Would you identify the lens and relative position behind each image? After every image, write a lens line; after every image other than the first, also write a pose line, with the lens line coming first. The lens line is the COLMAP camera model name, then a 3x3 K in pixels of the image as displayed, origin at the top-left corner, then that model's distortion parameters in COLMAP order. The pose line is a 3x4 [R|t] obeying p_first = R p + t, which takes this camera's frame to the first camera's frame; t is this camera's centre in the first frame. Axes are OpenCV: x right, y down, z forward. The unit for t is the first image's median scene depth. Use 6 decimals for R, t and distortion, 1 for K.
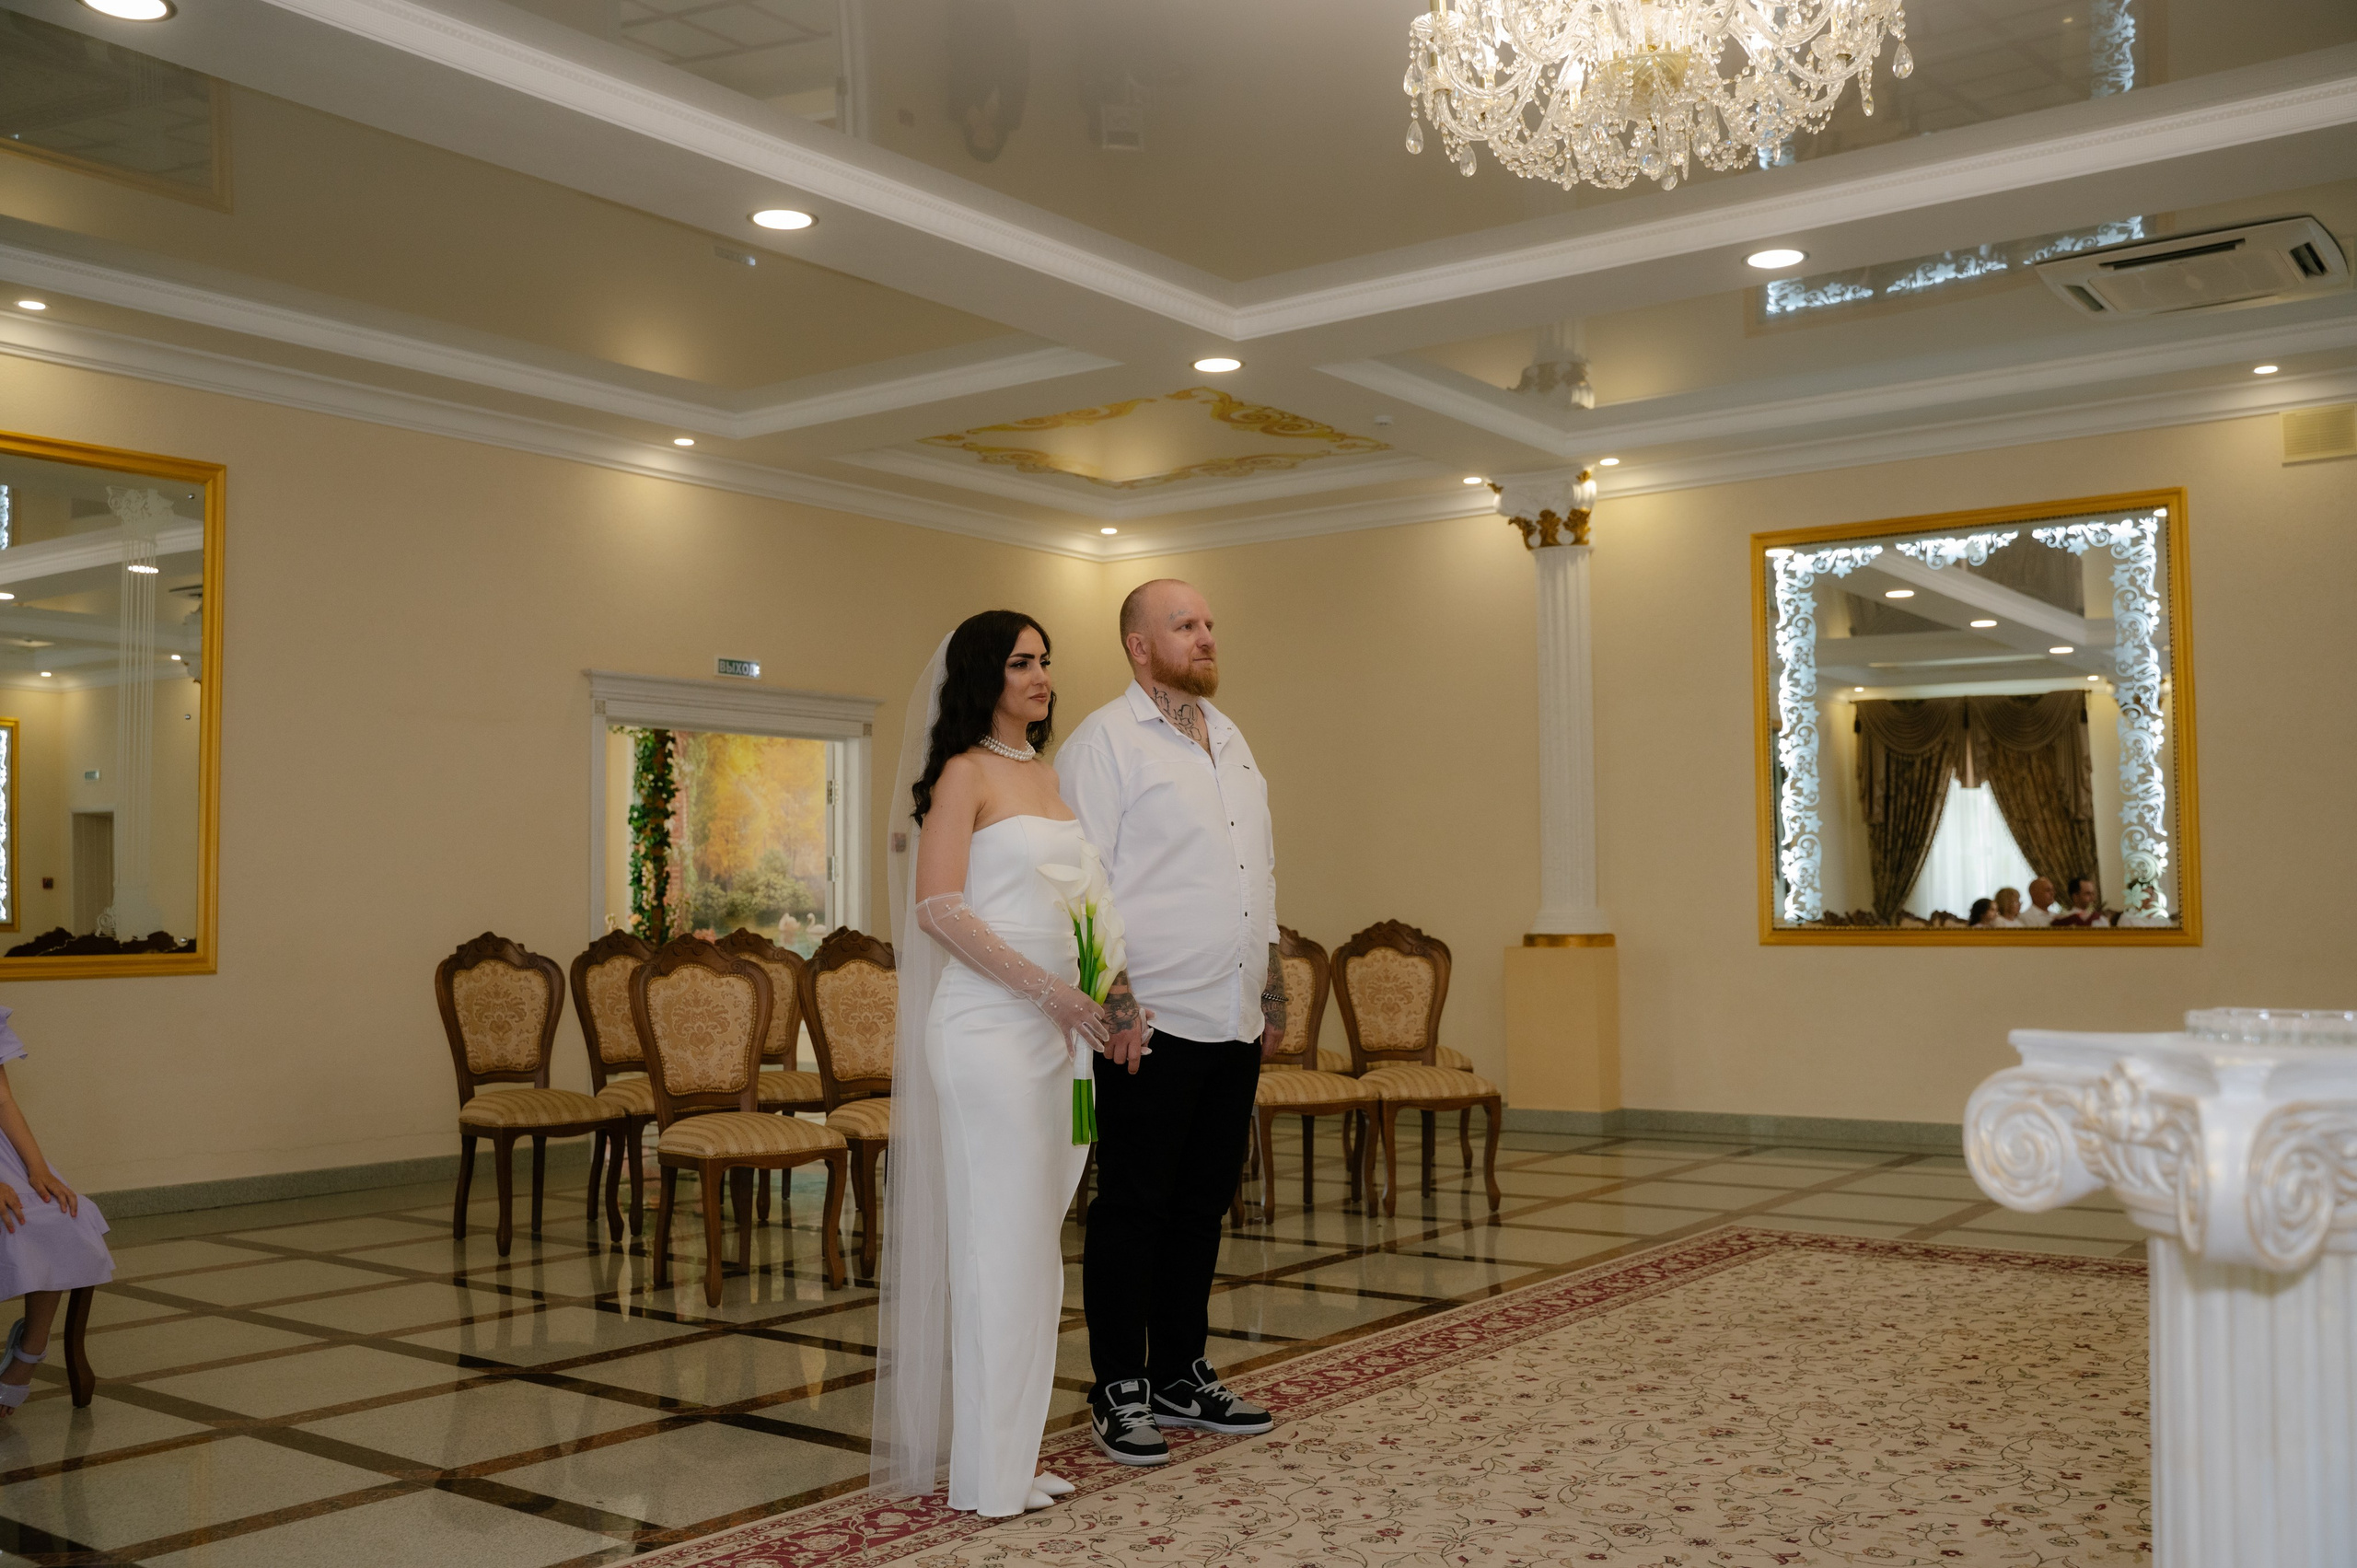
lens RADIAL K [[2152.6, 0, 1178.5], [0, 2152.6, 784.0], [0, 0, 1]] dist [-0.056615, 0.001858]
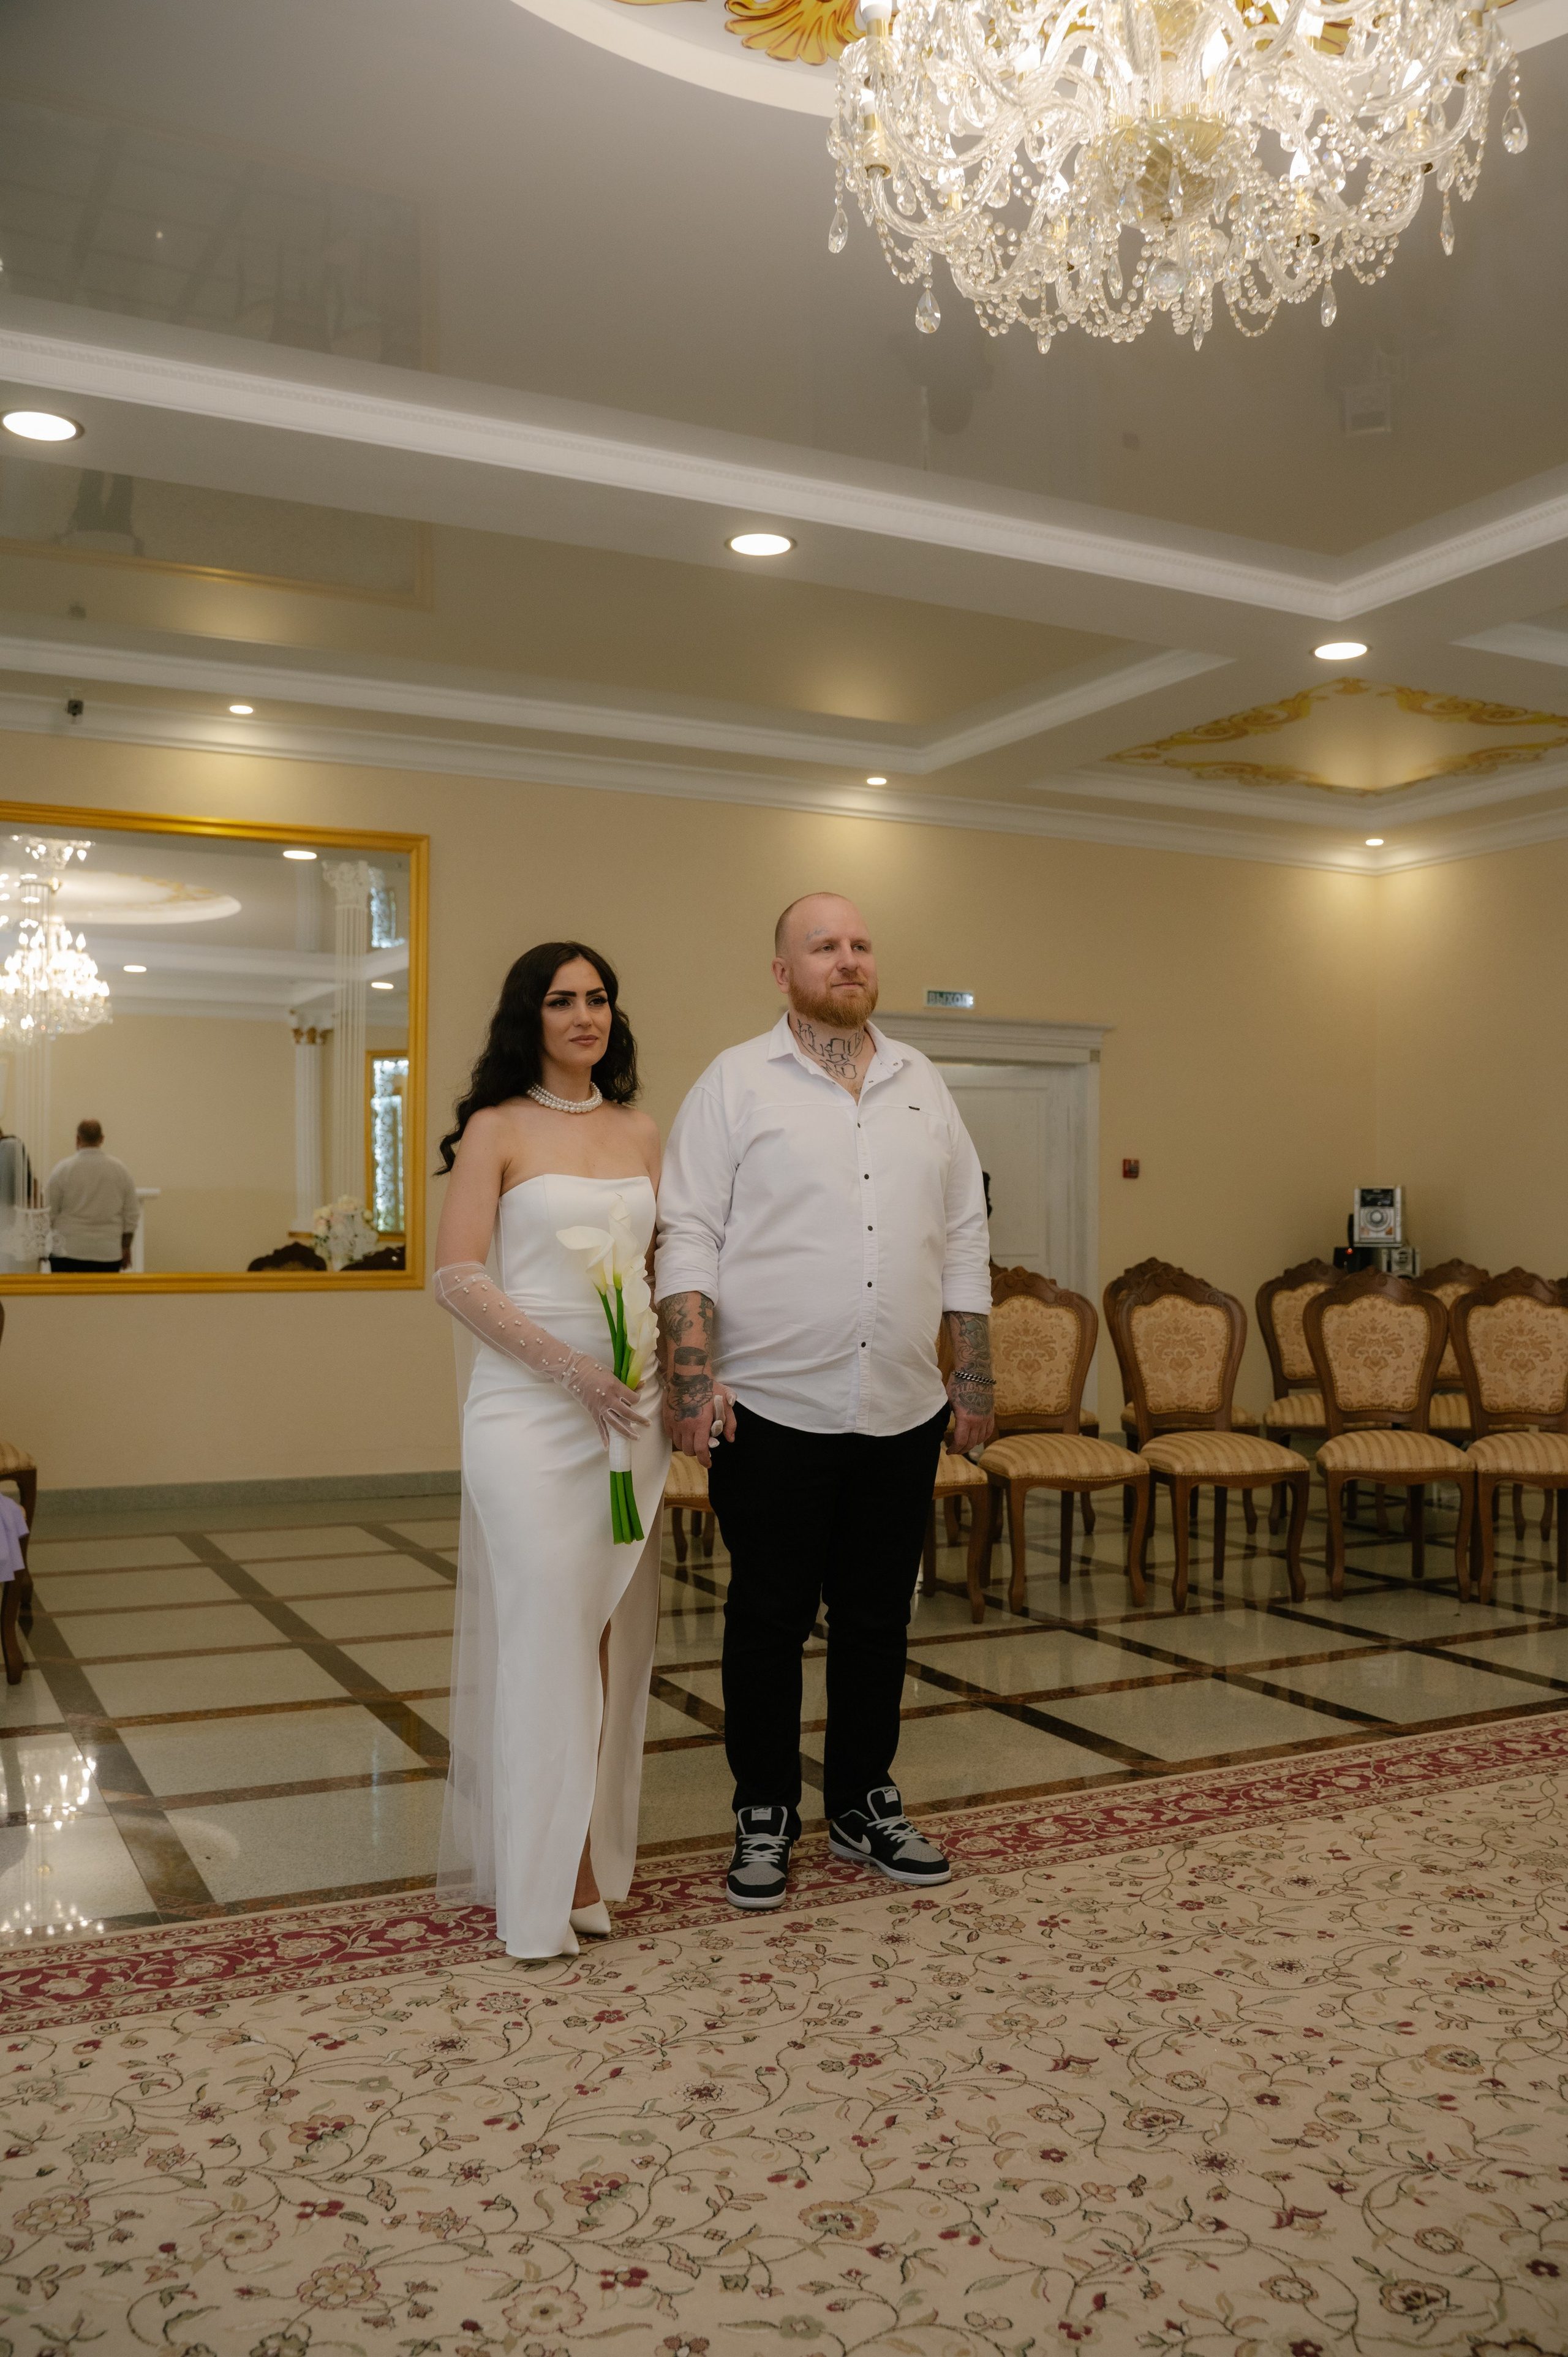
lens RADIAL K [[1957.8, 0, 779.4], [0, 1957.8, 1217.6], [0, 0, 1]] dist [-0.098129, -0.000651]
pose [[0.893834, 0.013683, -0.448189, 0.144268], [0.013597, 0.998248, 0.057592, -0.004833], [0.448191, -0.057572, 0.892082, 0.127835]]
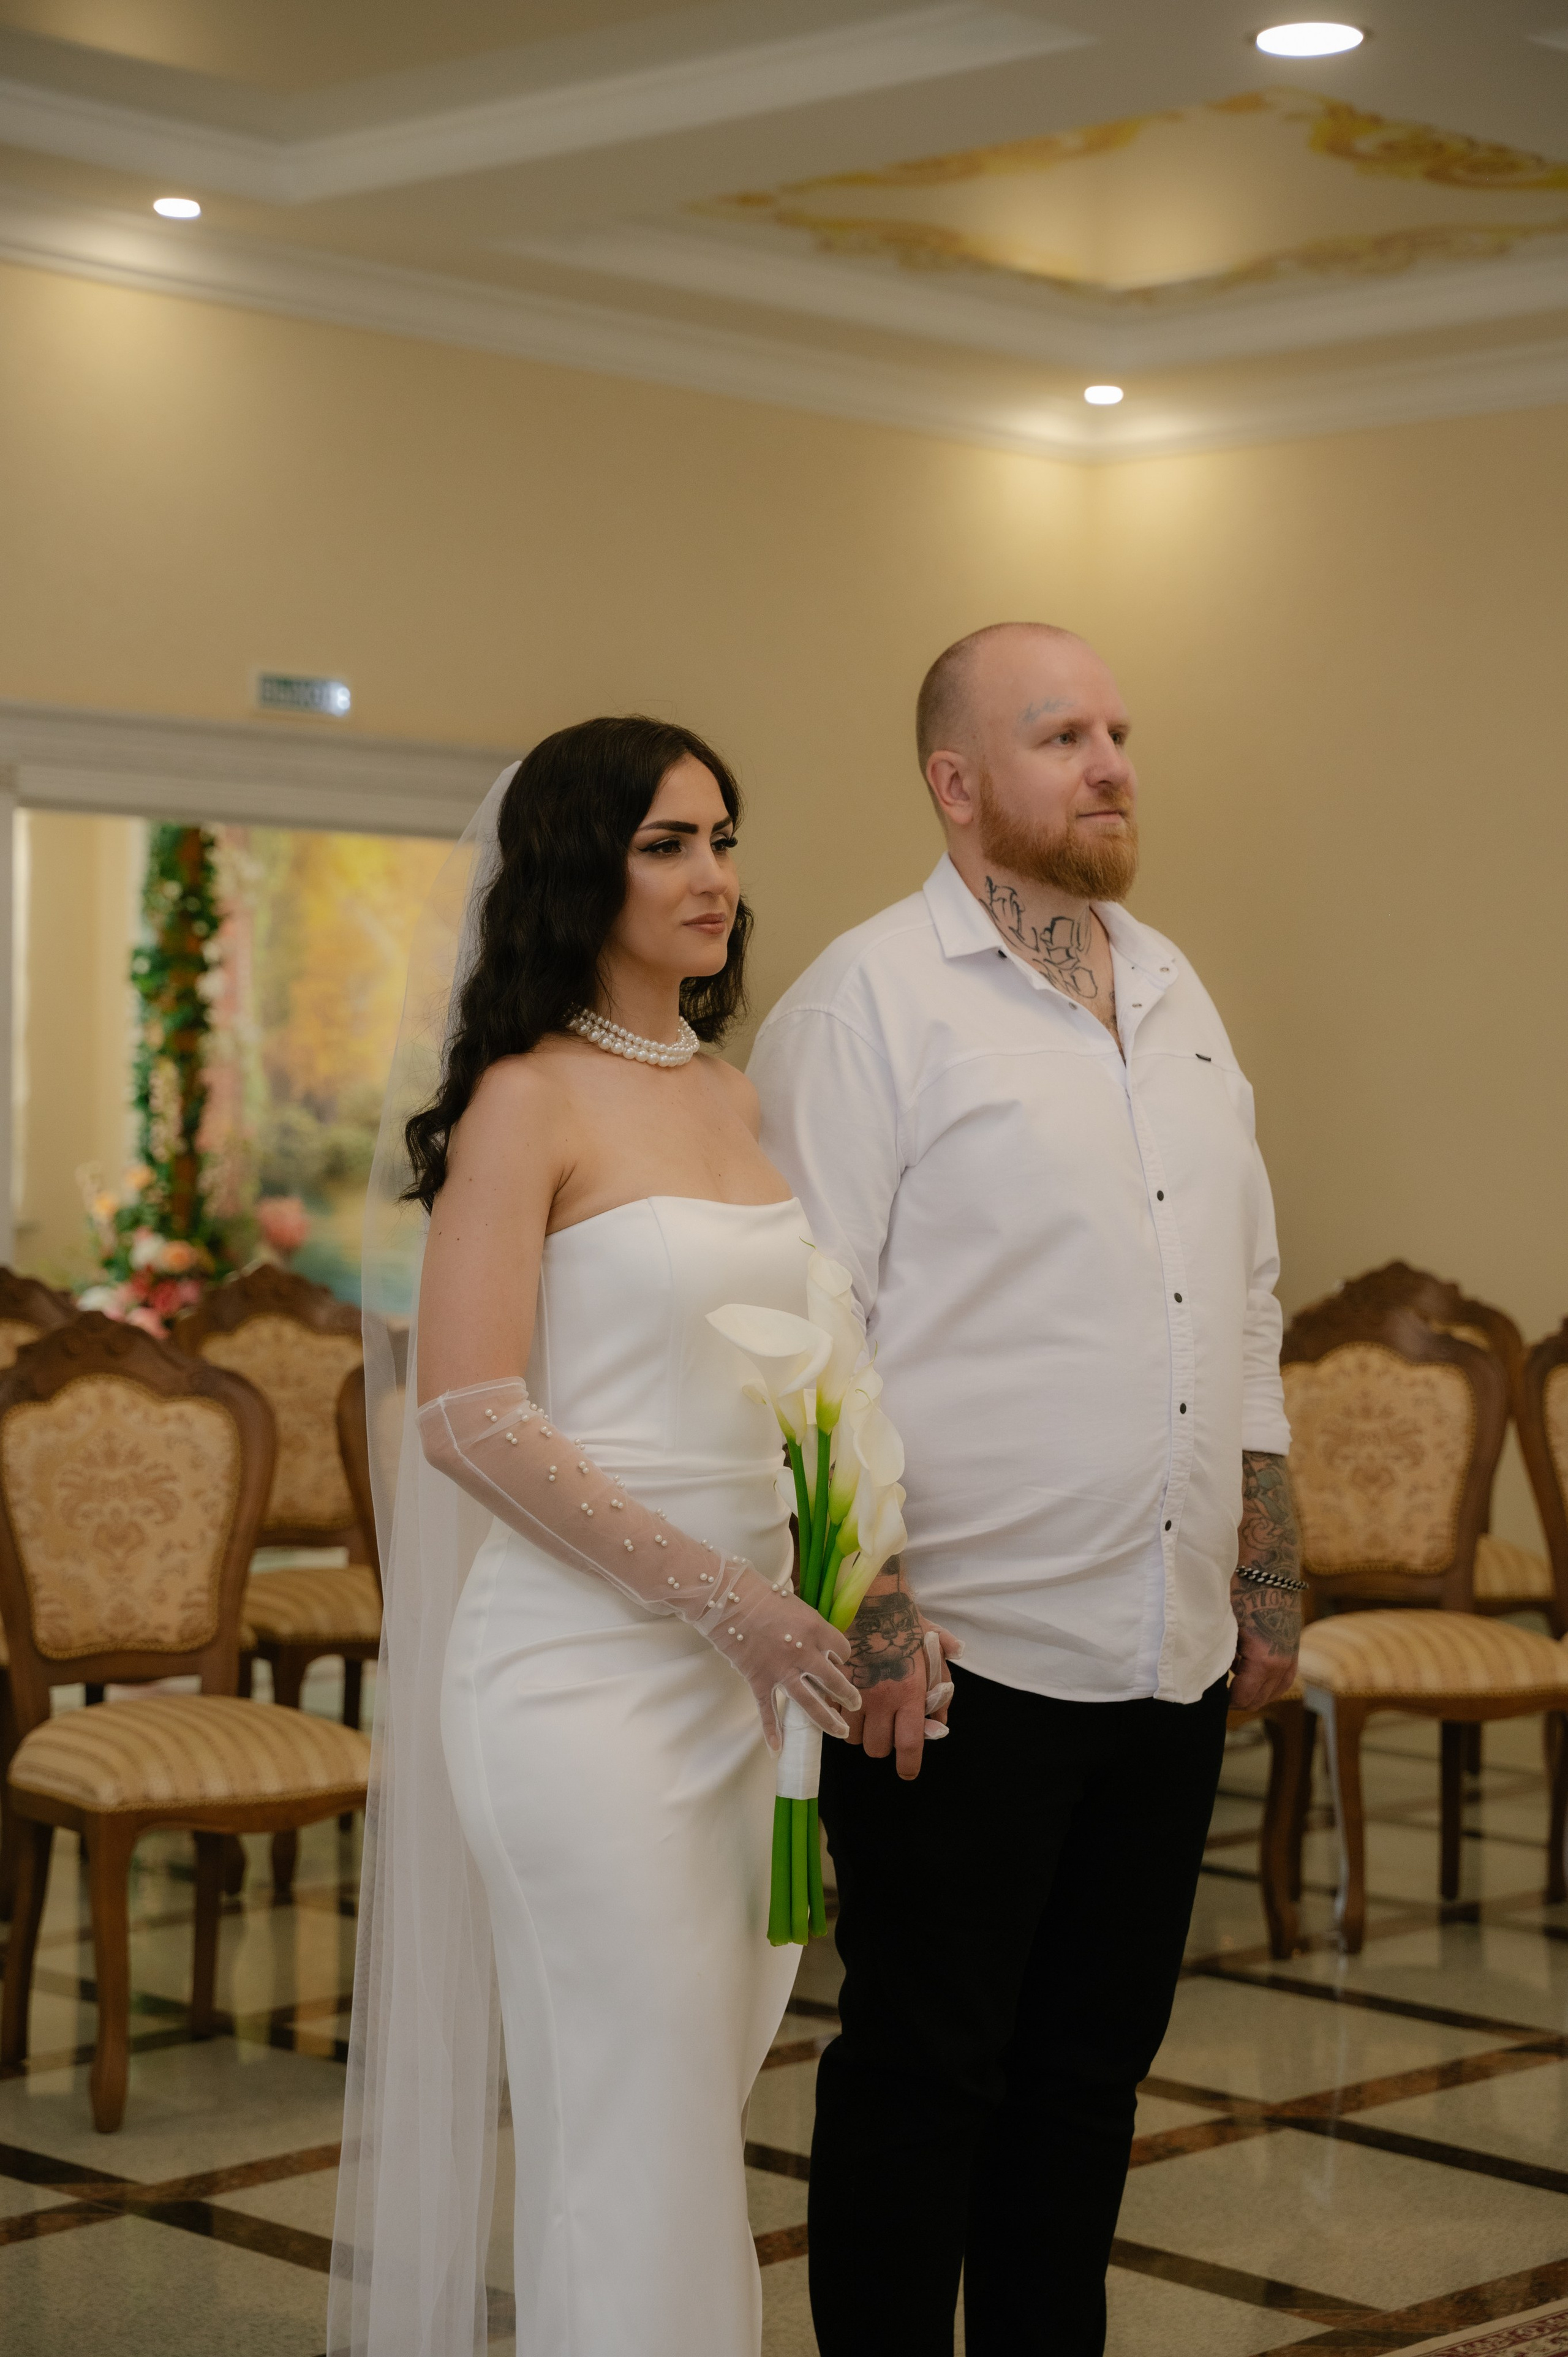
lens RADIAL K [[4296.8, 0, 777.2], [0, 4296.8, 1131.9], [0, 0, 1]] dist [0.010943, 2.765244]
pose [[0.991616, 0.024248, -0.126926, 0.024913], [-0.015994, 0.997714, 0.065654, -0.021511], [0.128228, -0.063073, 0.989737, 0.058747]]
